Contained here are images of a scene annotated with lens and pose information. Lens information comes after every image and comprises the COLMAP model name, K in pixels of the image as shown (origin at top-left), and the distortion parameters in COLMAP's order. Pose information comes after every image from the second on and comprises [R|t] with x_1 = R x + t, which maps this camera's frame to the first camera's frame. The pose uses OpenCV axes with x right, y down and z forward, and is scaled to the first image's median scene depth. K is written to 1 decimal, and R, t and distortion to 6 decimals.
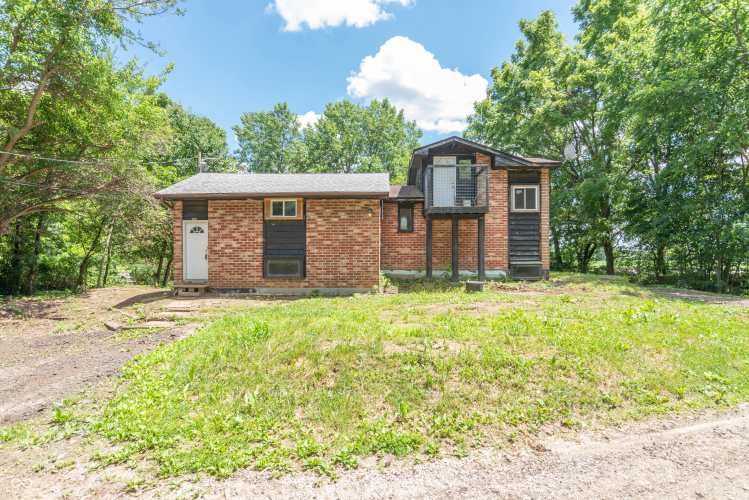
lens RADIAL K [[385.0, 0, 375.4], [0, 385.0, 260.0], [0, 0, 1]] dist [0.002172, 0.001488]
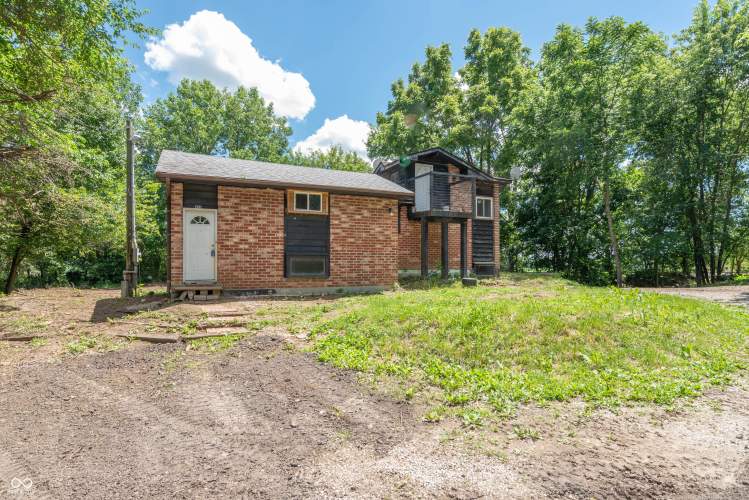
lens RADIAL K [[405.7, 0, 374.3], [0, 405.7, 267.1], [0, 0, 1]] dist [-0.002434, -0.000039]
pose [[0.892323, -0.000958, 0.451396, -0.531757], [0.001311, 0.999999, -0.000468, 0.023560], [-0.451395, 0.001010, 0.892324, 0.057446]]
